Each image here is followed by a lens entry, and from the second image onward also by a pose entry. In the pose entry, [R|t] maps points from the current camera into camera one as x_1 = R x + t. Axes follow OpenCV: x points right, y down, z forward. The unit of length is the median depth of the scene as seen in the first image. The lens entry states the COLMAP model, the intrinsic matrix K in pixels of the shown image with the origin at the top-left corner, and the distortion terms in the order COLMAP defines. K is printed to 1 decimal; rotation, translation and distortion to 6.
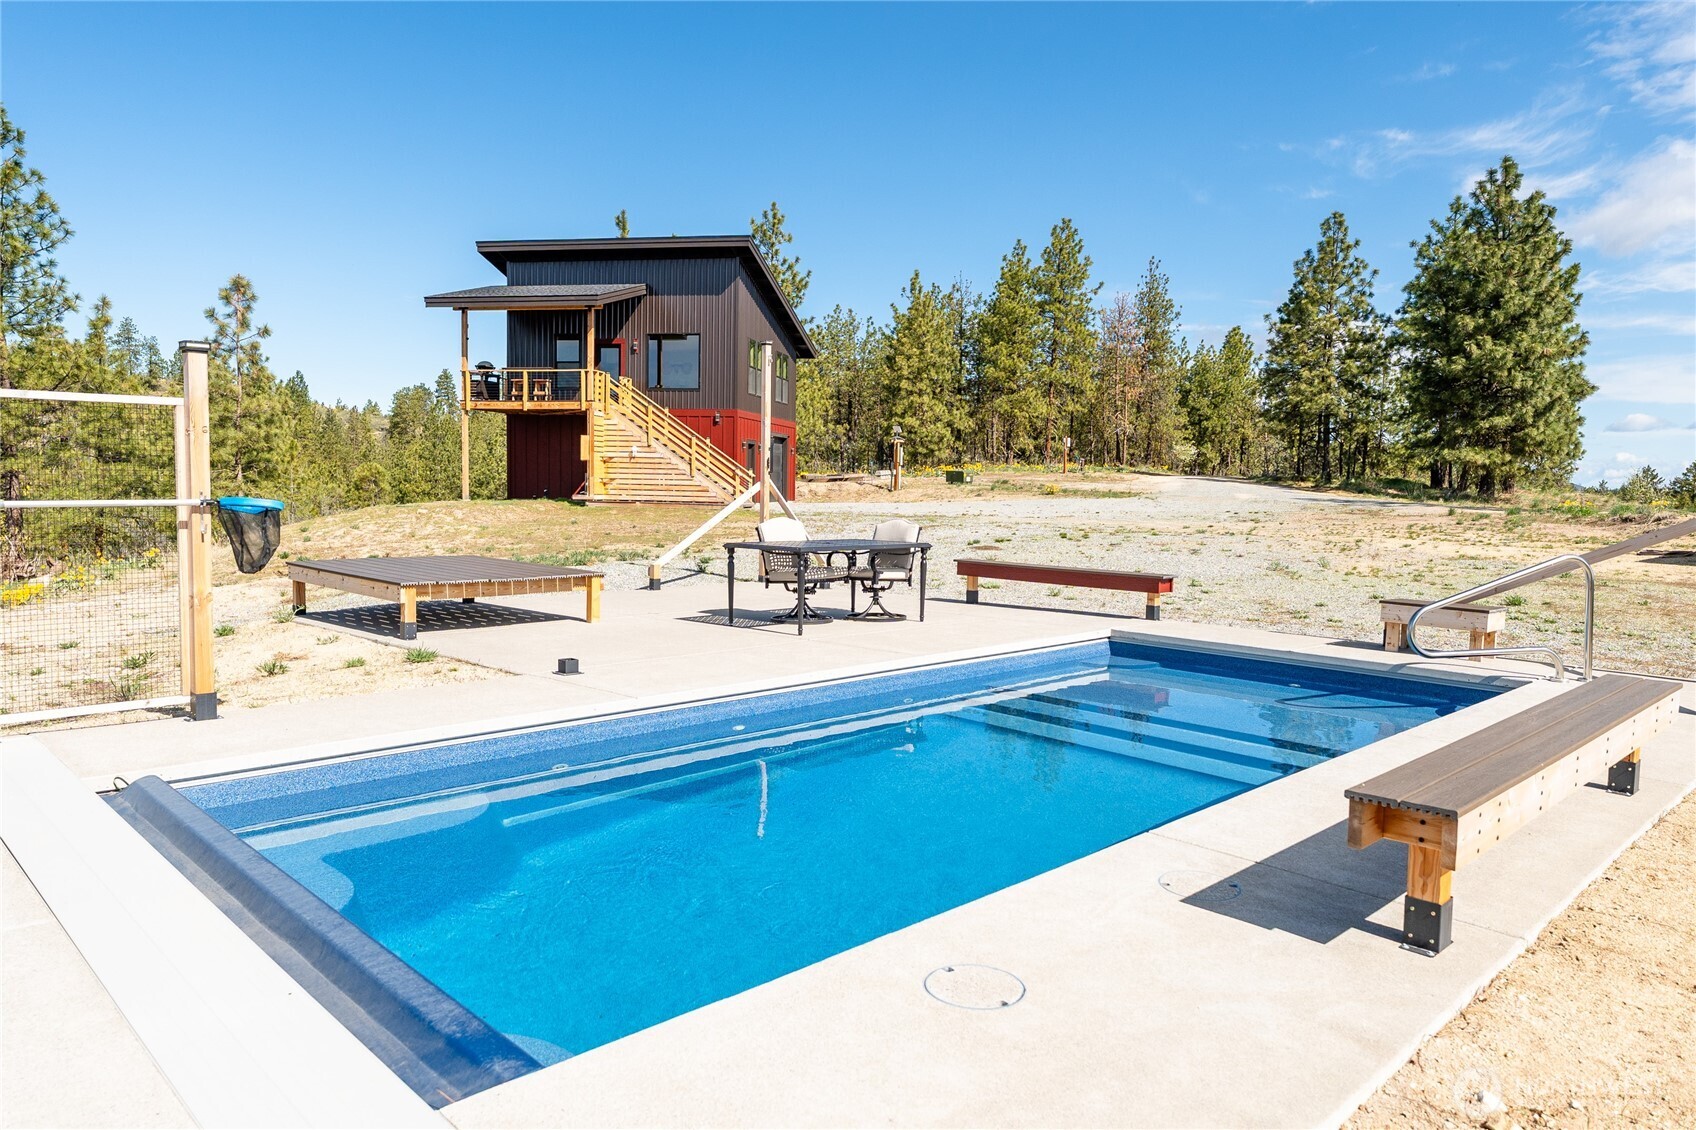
lens RADIAL K [[1130.4, 0, 847.2], [0, 1130.4, 564.1], [0, 0, 1]] dist [0.000721, -0.000019]
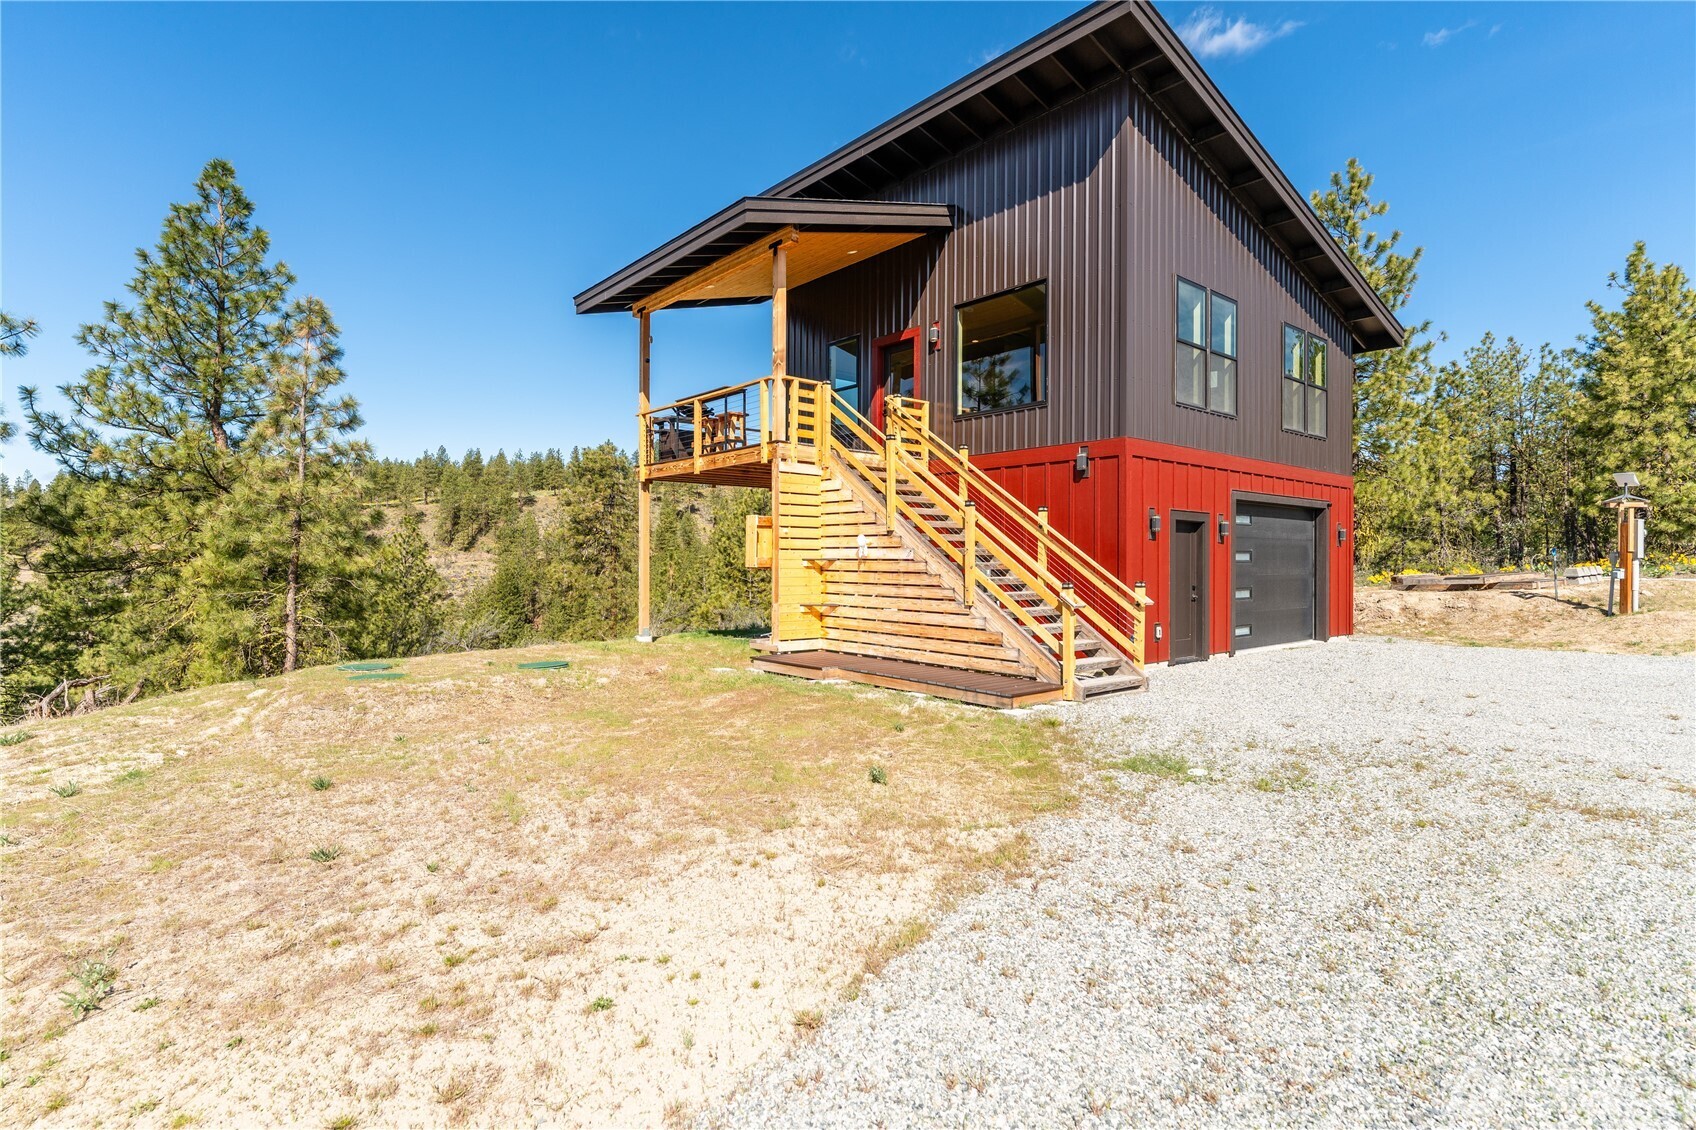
lens RADIAL K [[832.8, 0, 851.9], [0, 832.8, 559.0], [0, 0, 1]] dist [-0.002781, 0.001642]
pose [[0.778362, -0.014618, -0.627645, 0.009450], [-0.036248, 0.997015, -0.068173, -0.044712], [0.626768, 0.075814, 0.775509, 0.460912]]
